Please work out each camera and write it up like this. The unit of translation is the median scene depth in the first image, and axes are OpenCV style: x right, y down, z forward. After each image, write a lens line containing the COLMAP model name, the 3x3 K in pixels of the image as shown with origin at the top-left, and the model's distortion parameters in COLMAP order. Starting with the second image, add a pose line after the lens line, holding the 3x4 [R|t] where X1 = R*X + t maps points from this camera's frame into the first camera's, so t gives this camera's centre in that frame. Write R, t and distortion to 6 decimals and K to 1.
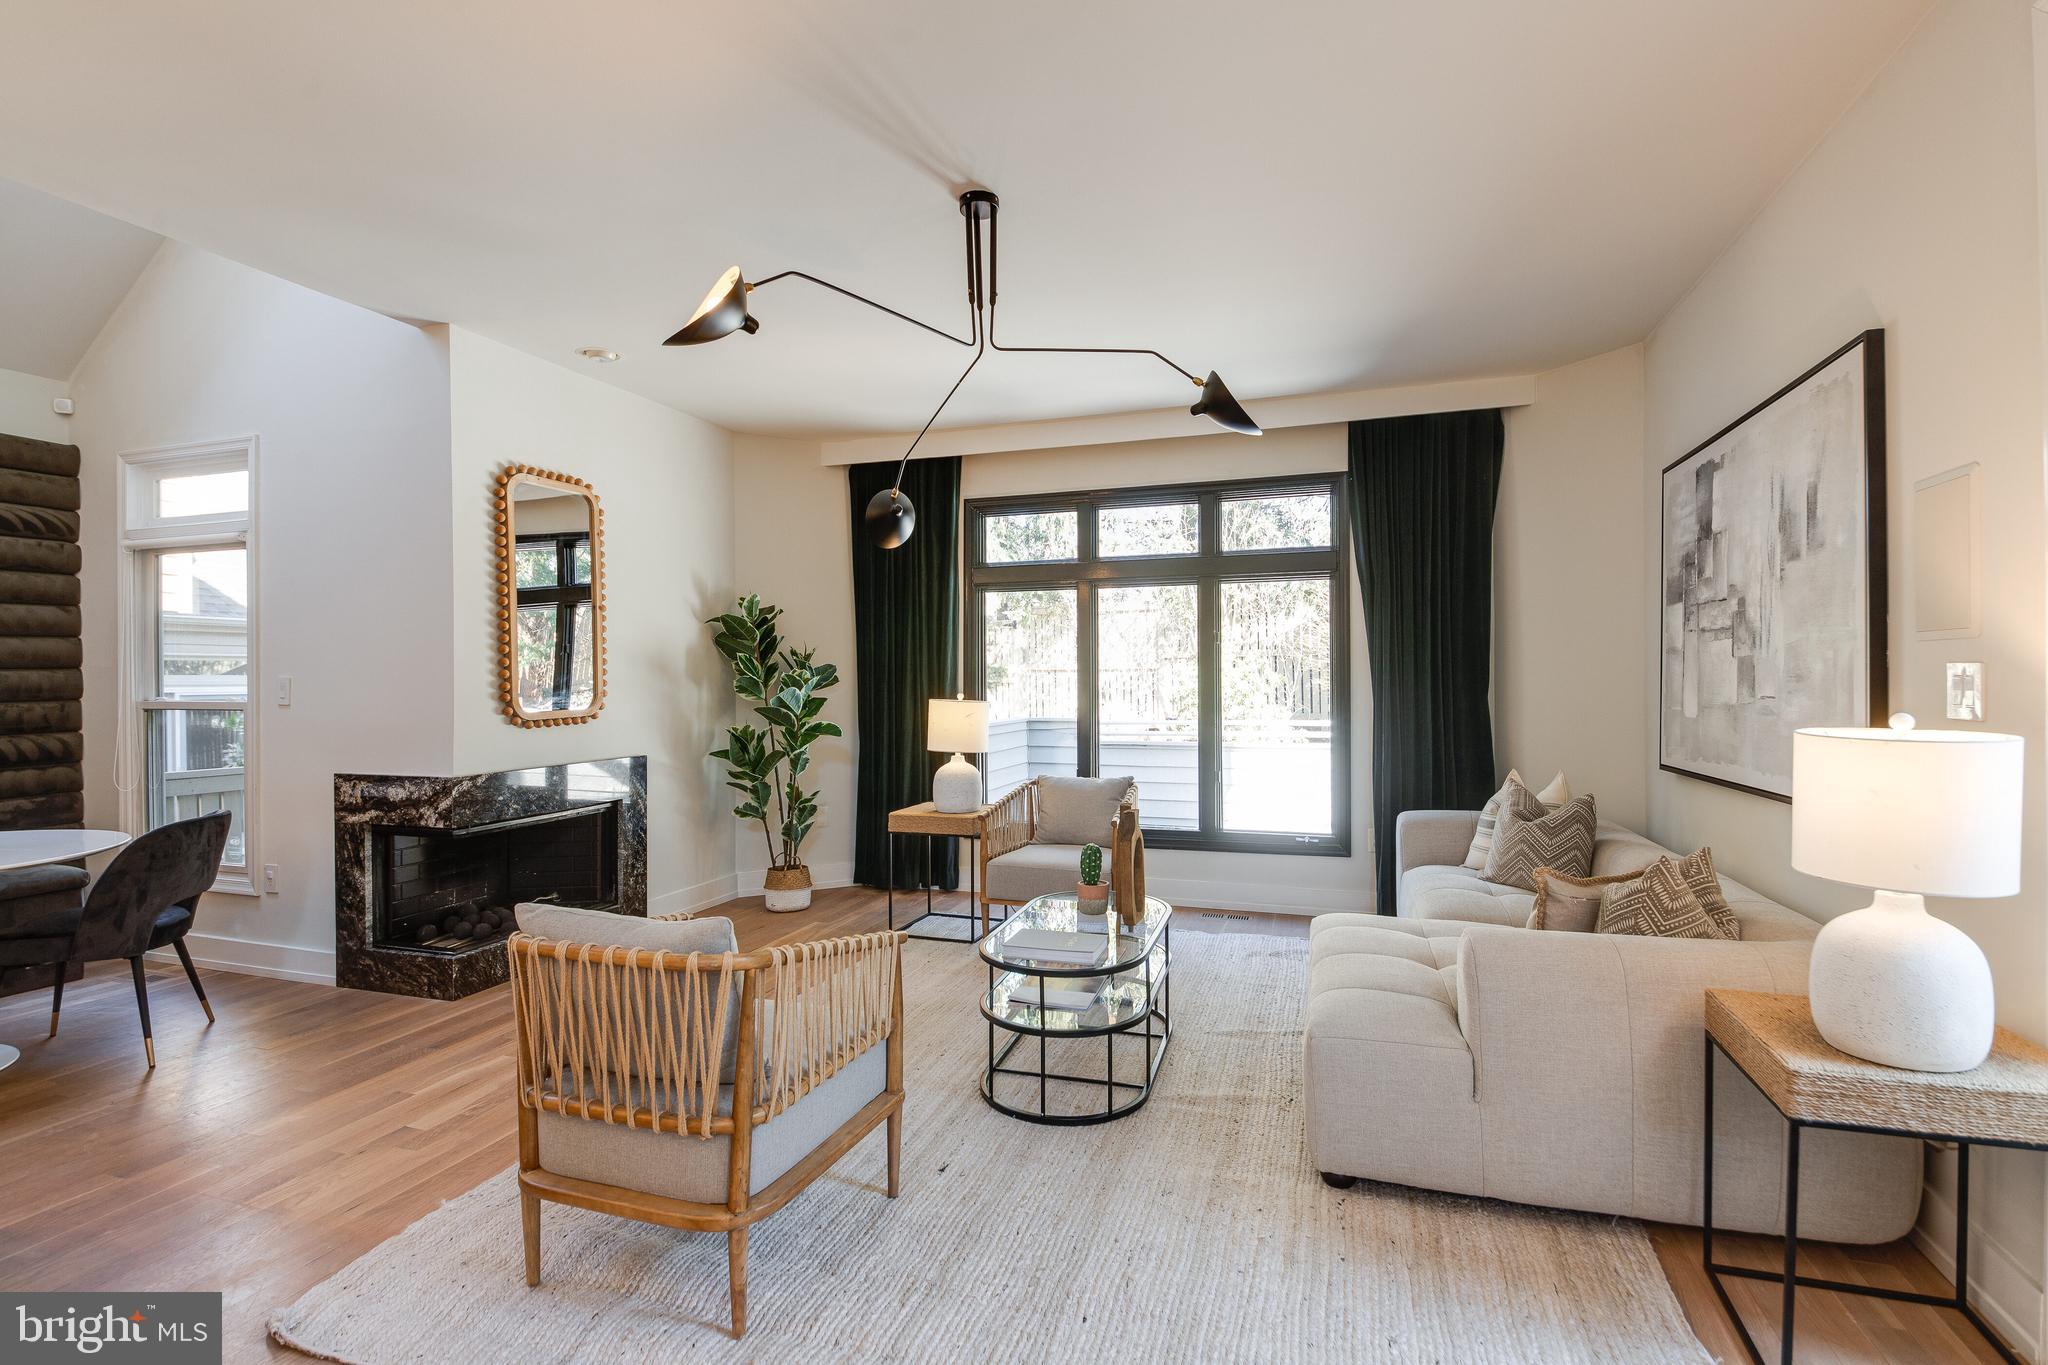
lens RADIAL K [[1013.8, 0, 1038.2], [0, 1013.8, 681.4], [0, 0, 1]] dist [0.010764, -0.015979]
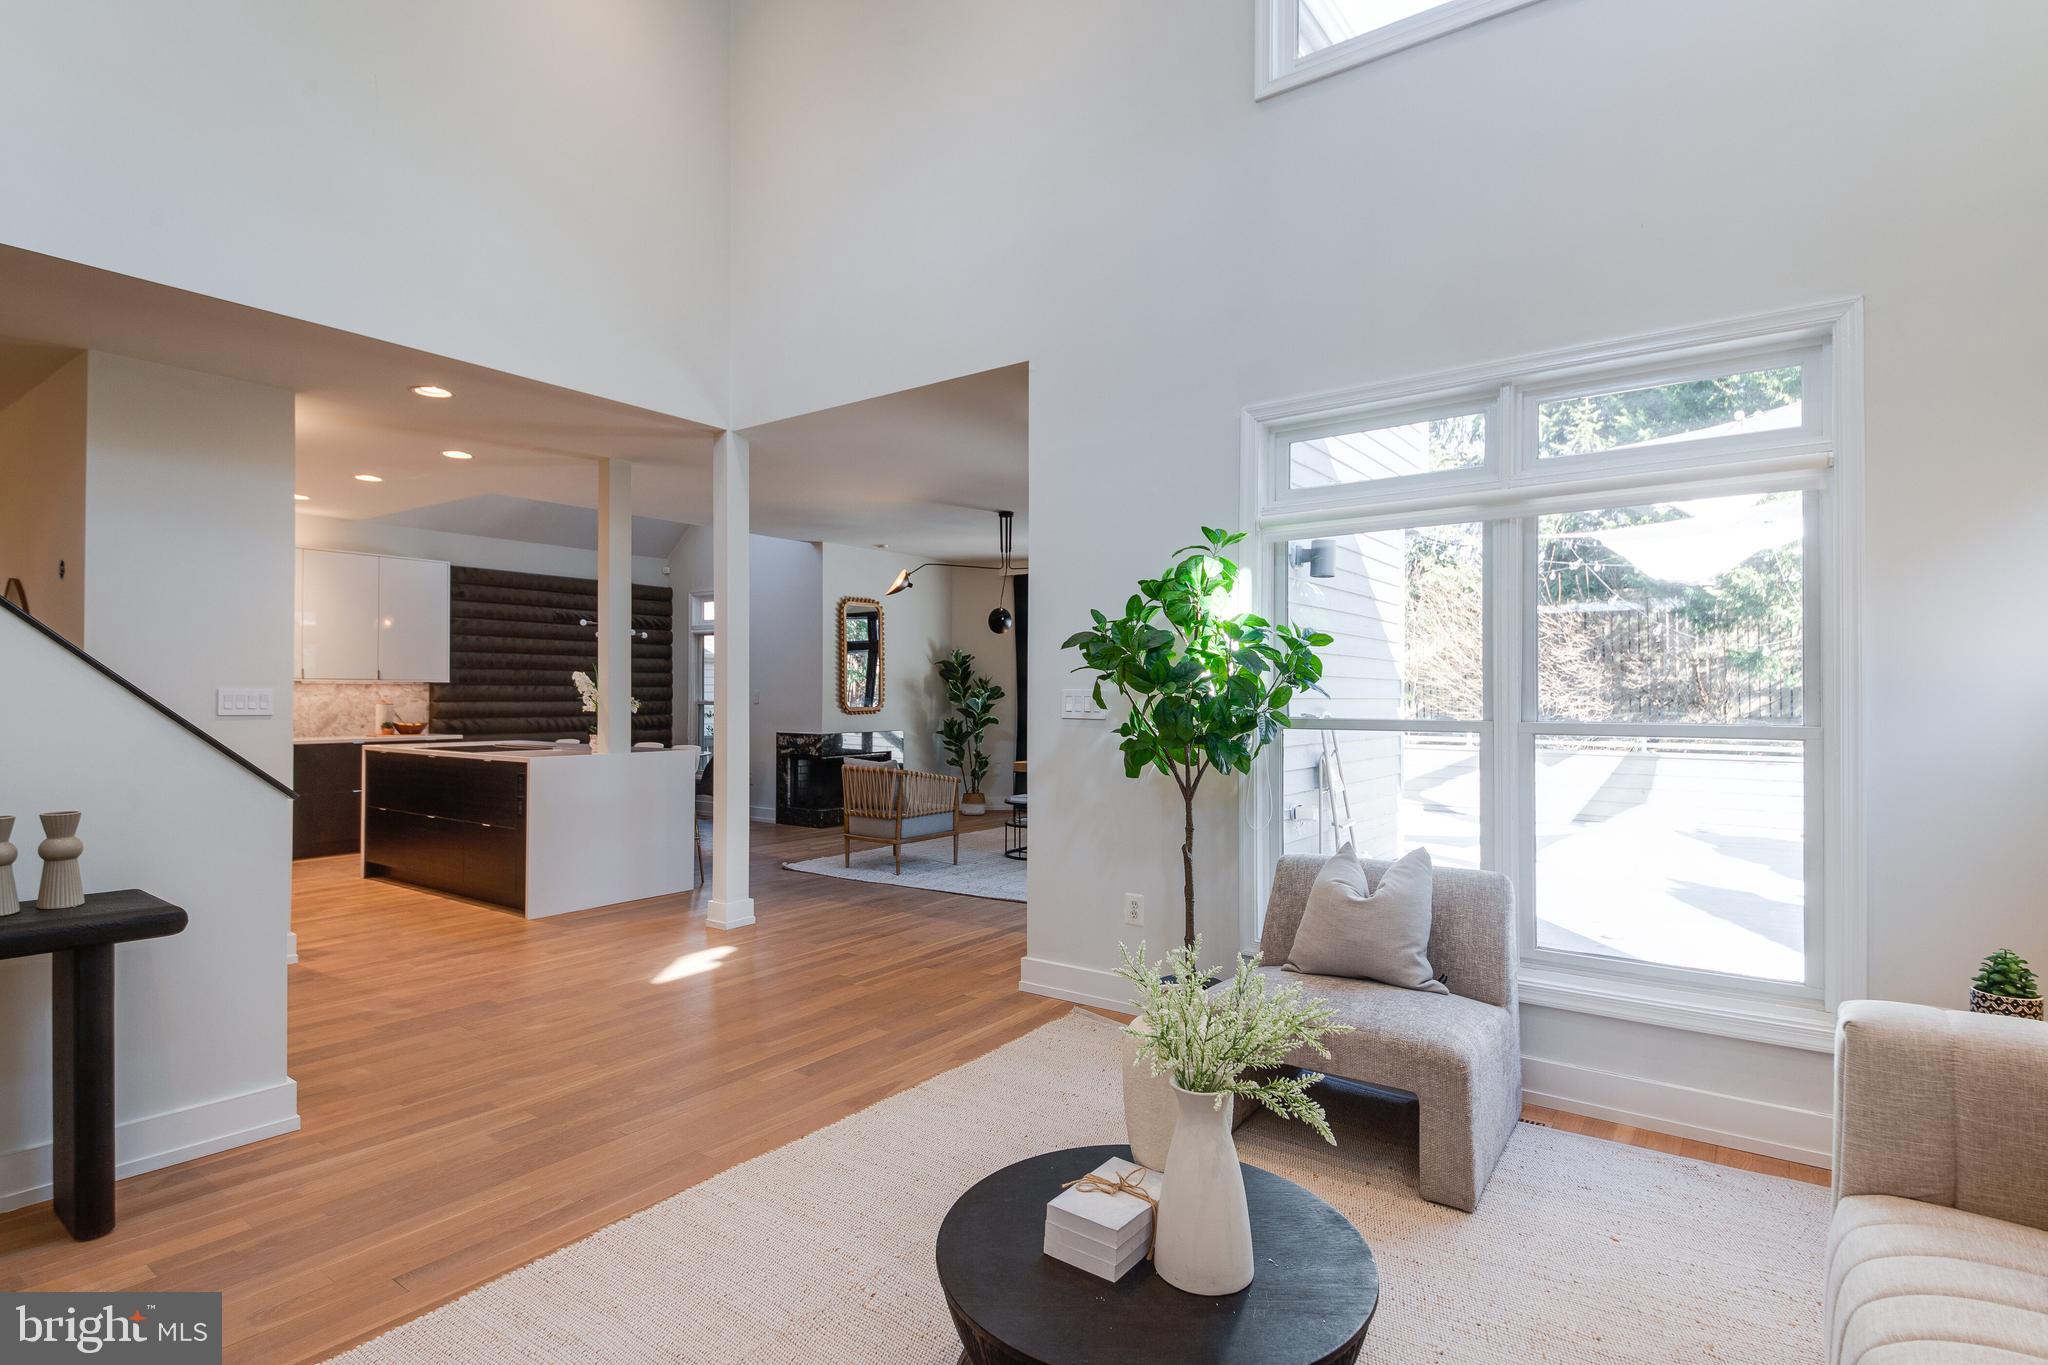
lens RADIAL K [[1013.8, 0, 1023.2], [0, 1013.8, 681.1], [0, 0, 1]] dist [0.010764, -0.015979]
pose [[0.954630, 0.007709, -0.297693, 0.516165], [-0.010861, 0.999901, -0.008937, -0.013220], [0.297595, 0.011765, 0.954620, -1.003685]]
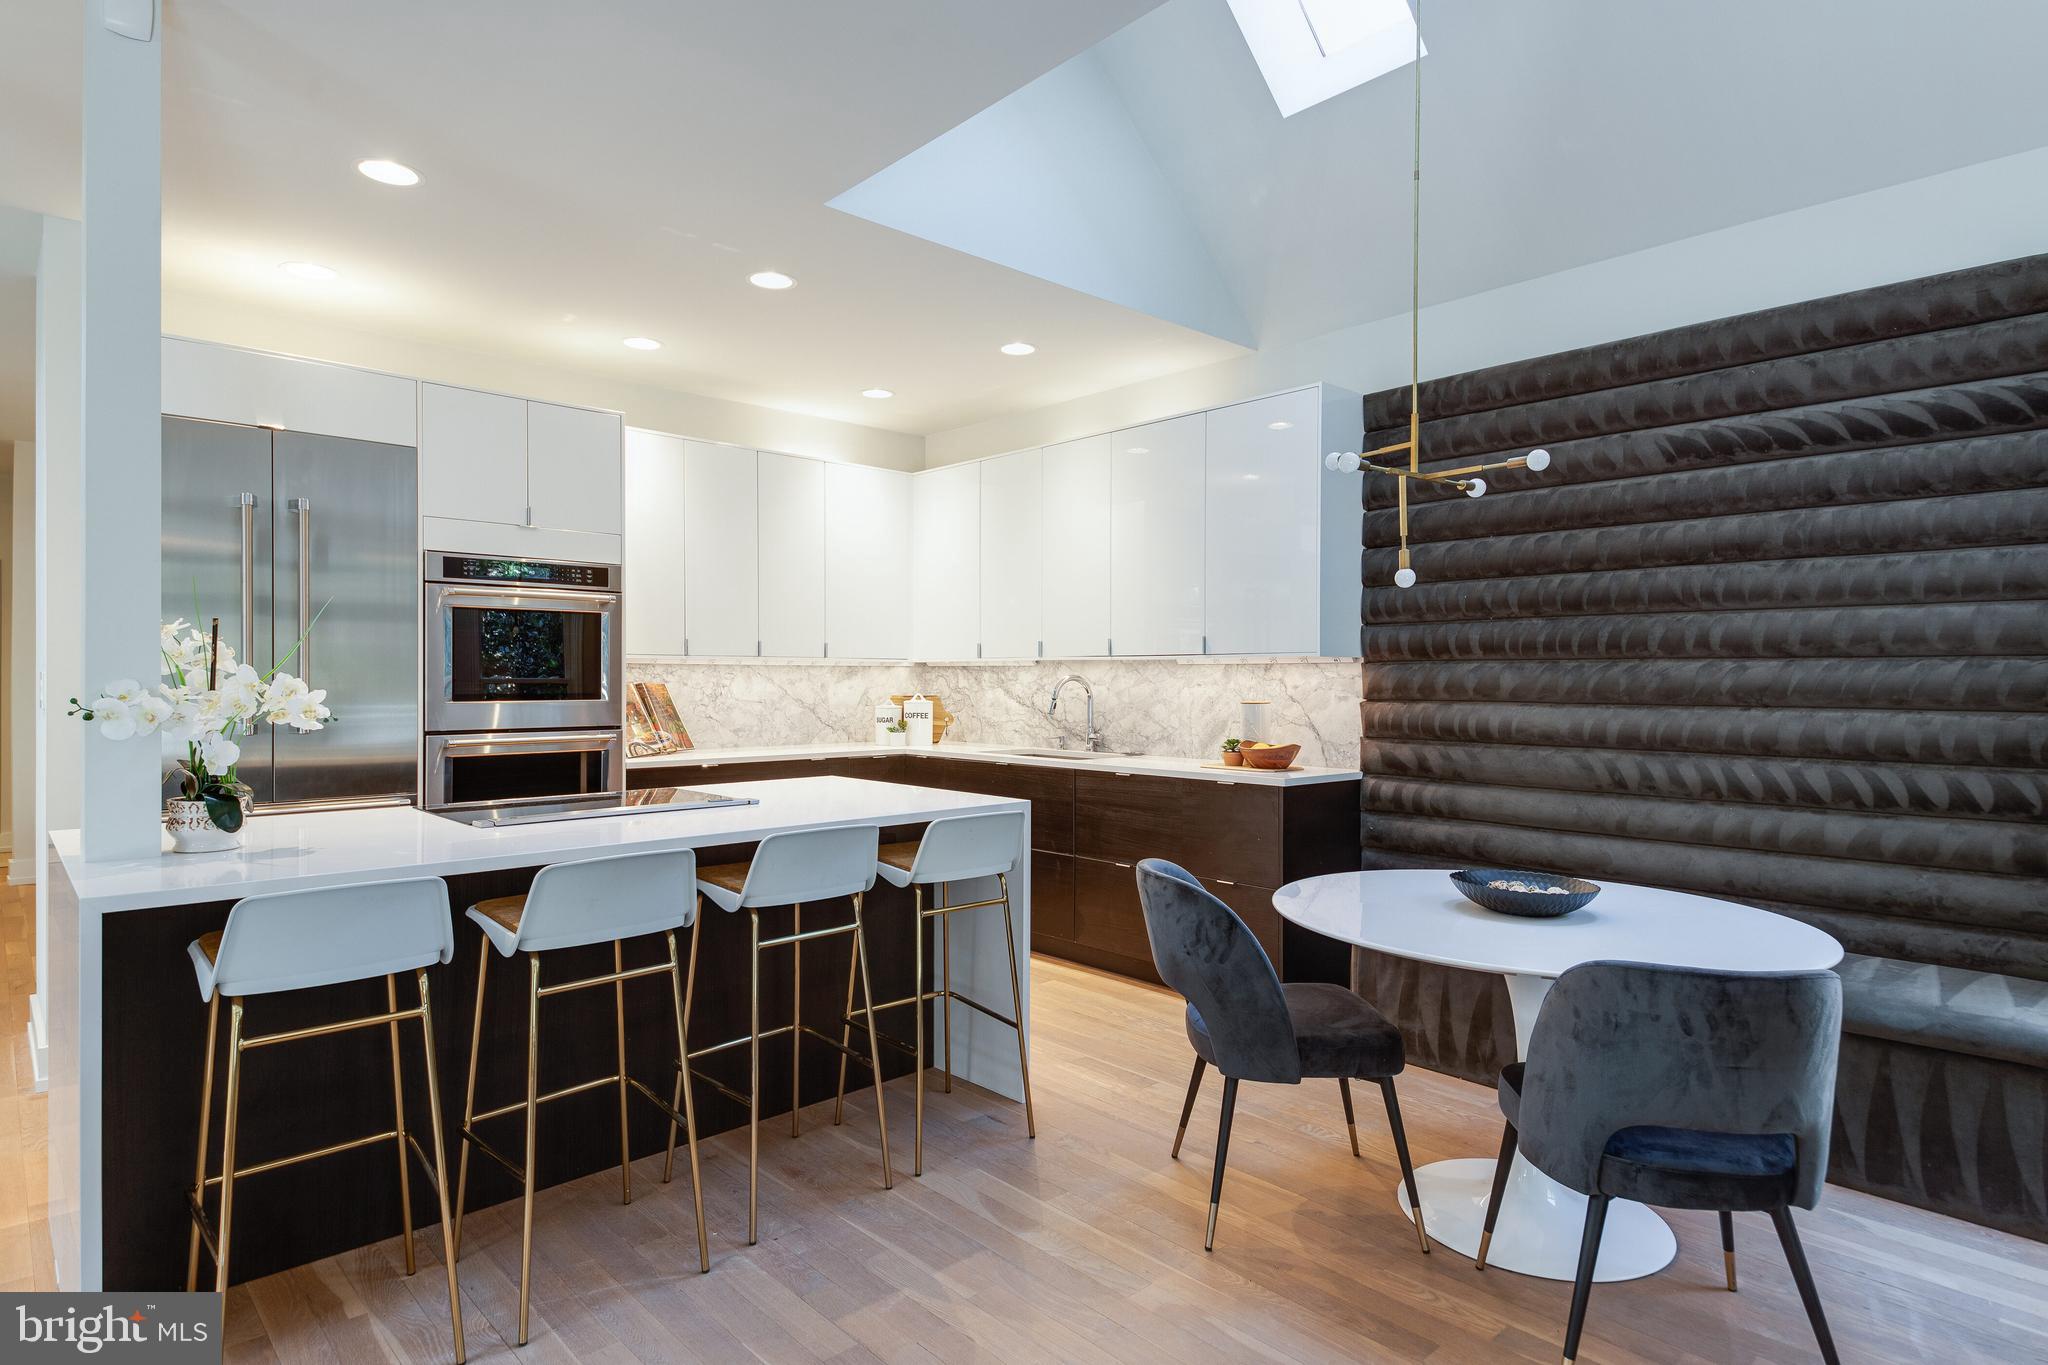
lens RADIAL K [[1100.7, 0, 1002.2], [0, 1100.7, 673.0], [0, 0, 1]] dist [0.026991, -0.020148]
pose [[-0.485277, 0.006902, -0.874333, -0.174861], [0.005292, 0.999974, 0.004957, -0.008708], [0.874345, -0.002221, -0.485301, 0.750413]]
